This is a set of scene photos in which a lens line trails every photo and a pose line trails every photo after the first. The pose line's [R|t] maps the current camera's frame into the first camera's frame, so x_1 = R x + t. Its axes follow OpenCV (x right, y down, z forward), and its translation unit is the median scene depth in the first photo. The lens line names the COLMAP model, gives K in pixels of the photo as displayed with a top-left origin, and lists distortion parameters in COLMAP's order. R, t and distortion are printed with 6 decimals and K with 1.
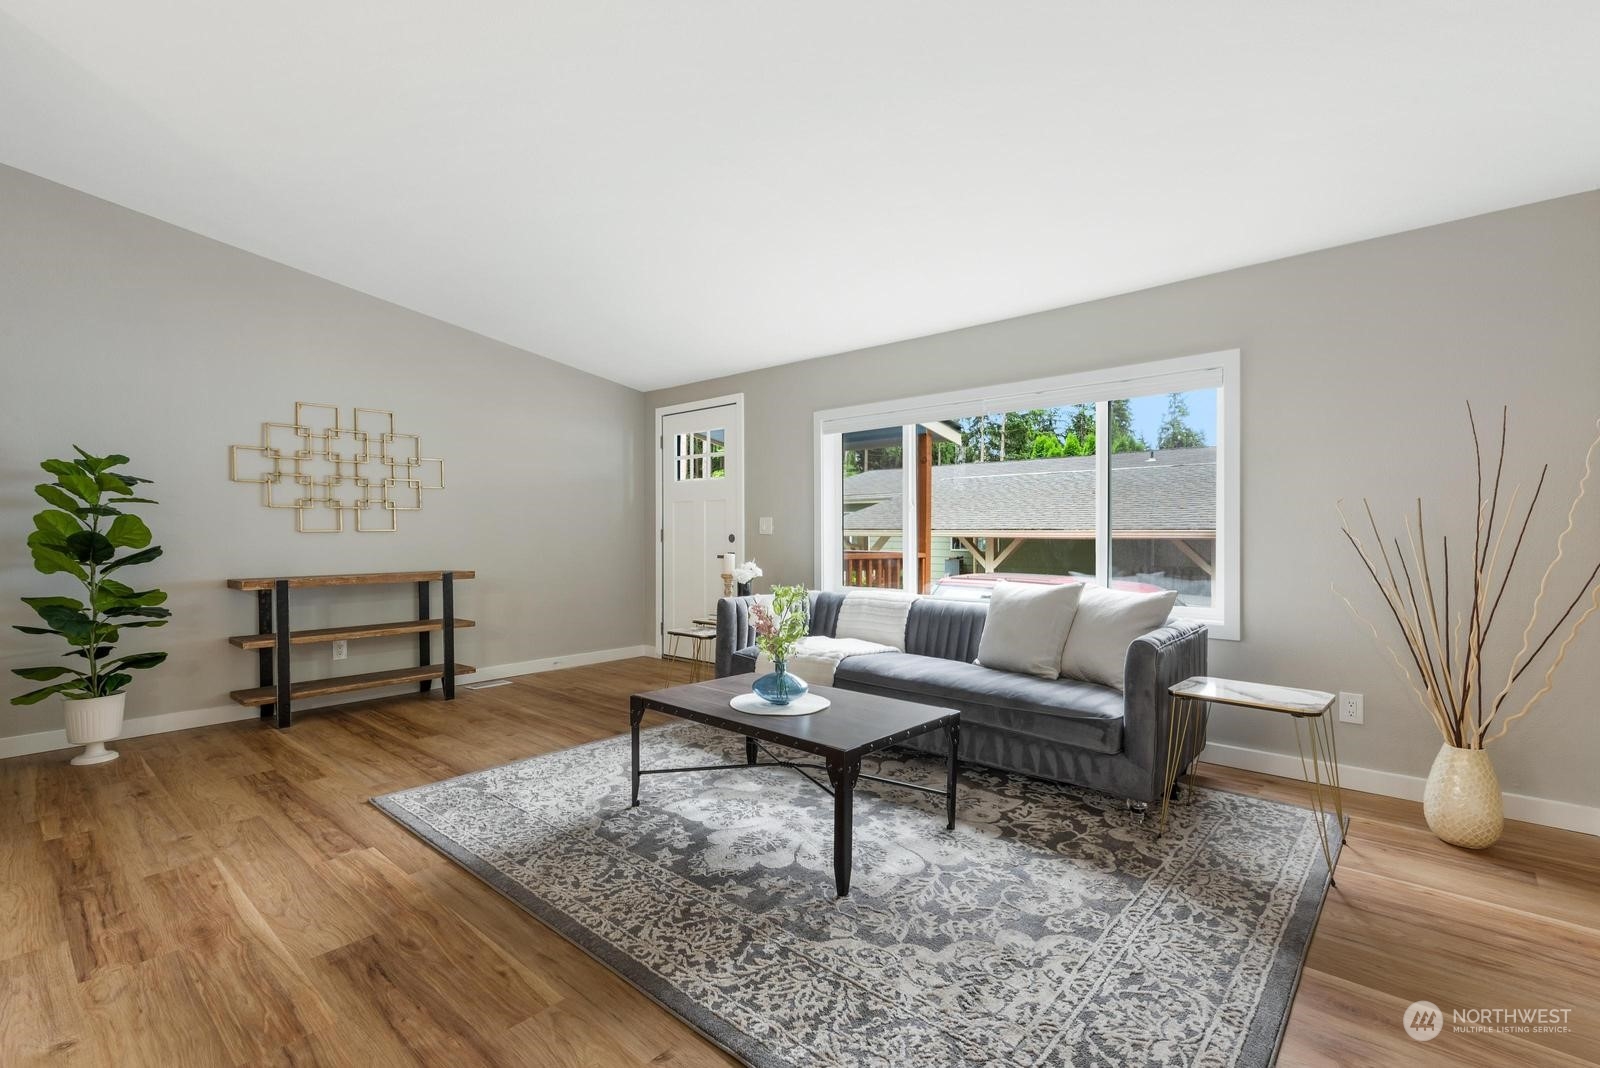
lens RADIAL K [[719.4, 0, 804.3], [0, 719.4, 533.8], [0, 0, 1]] dist [0.005369, 0.000022]
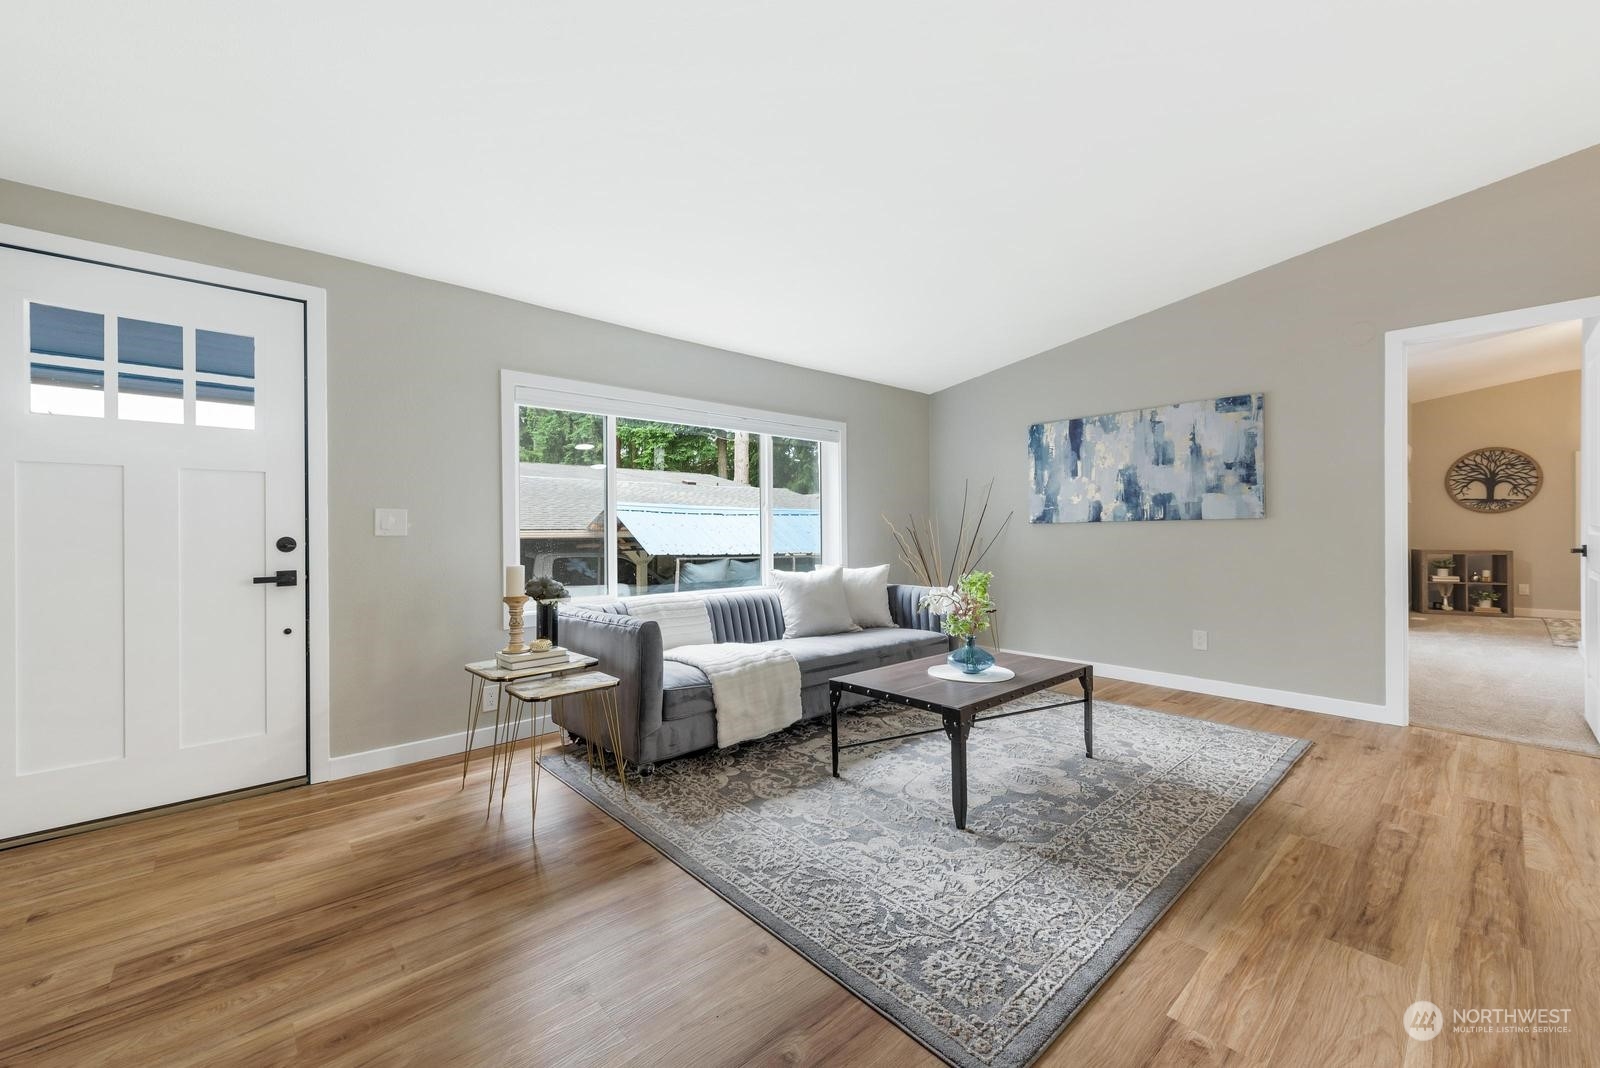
lens RADIAL K [[627.6, 0, 803.4], [0, 627.6, 531.5], [0, 0, 1]] dist [0.003736, 0.000294]
pose [[0.118968, -0.005042, 0.992885, -1.233842], [0.007642, 0.999962, 0.004162, -0.005831], [-0.992869, 0.007092, 0.119002, 1.292842]]
